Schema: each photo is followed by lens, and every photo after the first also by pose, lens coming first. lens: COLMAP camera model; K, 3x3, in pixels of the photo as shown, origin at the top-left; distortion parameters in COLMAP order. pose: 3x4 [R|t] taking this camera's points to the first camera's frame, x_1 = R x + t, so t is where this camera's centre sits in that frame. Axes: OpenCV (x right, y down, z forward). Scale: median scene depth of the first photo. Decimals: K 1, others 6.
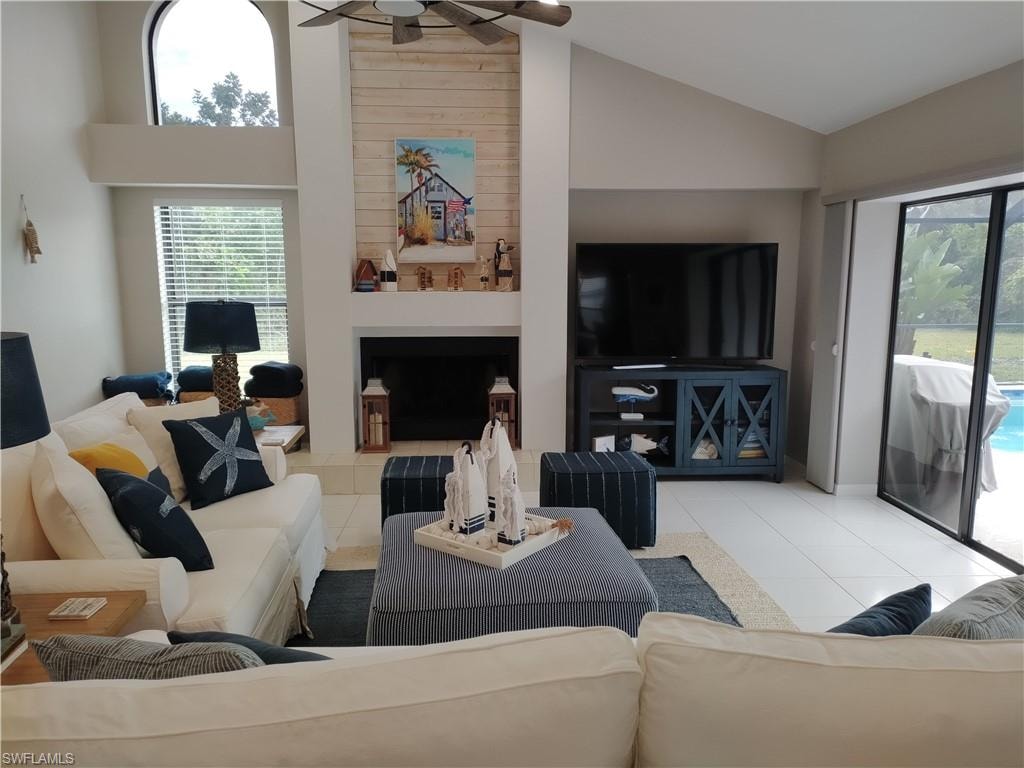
lens RADIAL K [[768.5, 0, 512.7], [0, 768.5, 380.1], [0, 0, 1]] dist [0.079589, -0.018616]
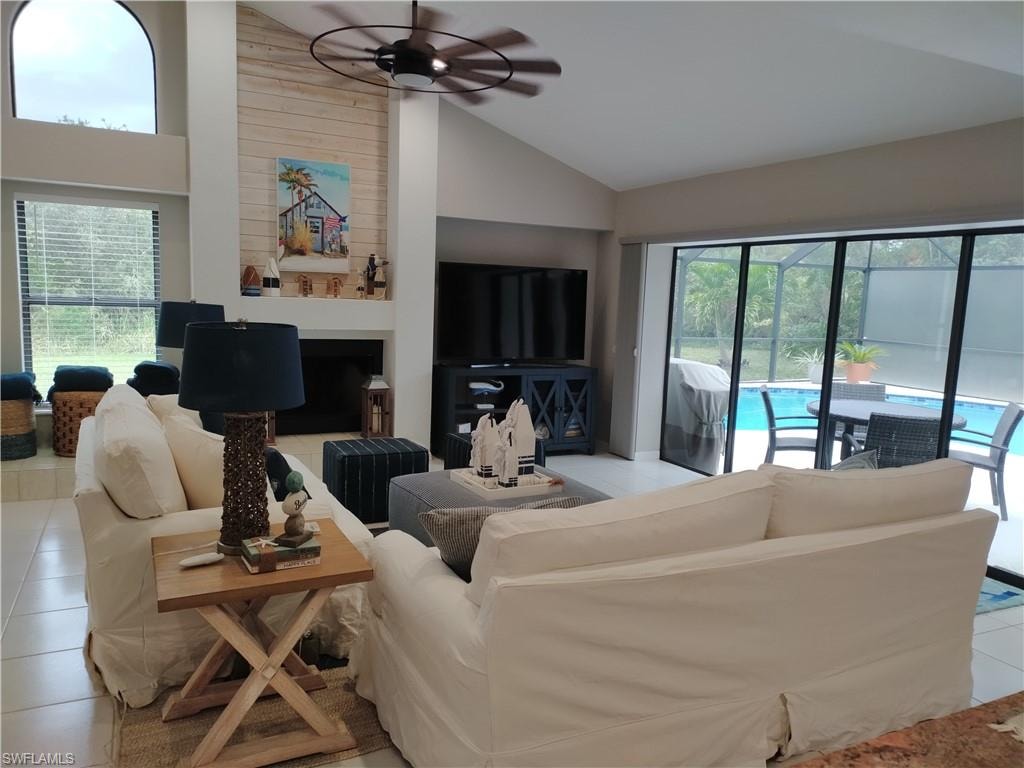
lens RADIAL K [[768.5, 0, 510.5], [0, 768.5, 384.2], [0, 0, 1]] dist [0.079589, -0.018616]
pose [[0.921073, -0.011016, 0.389233, -0.278939], [0.017430, 0.999764, -0.012949, 0.028268], [-0.388999, 0.018711, 0.921048, -0.131894]]
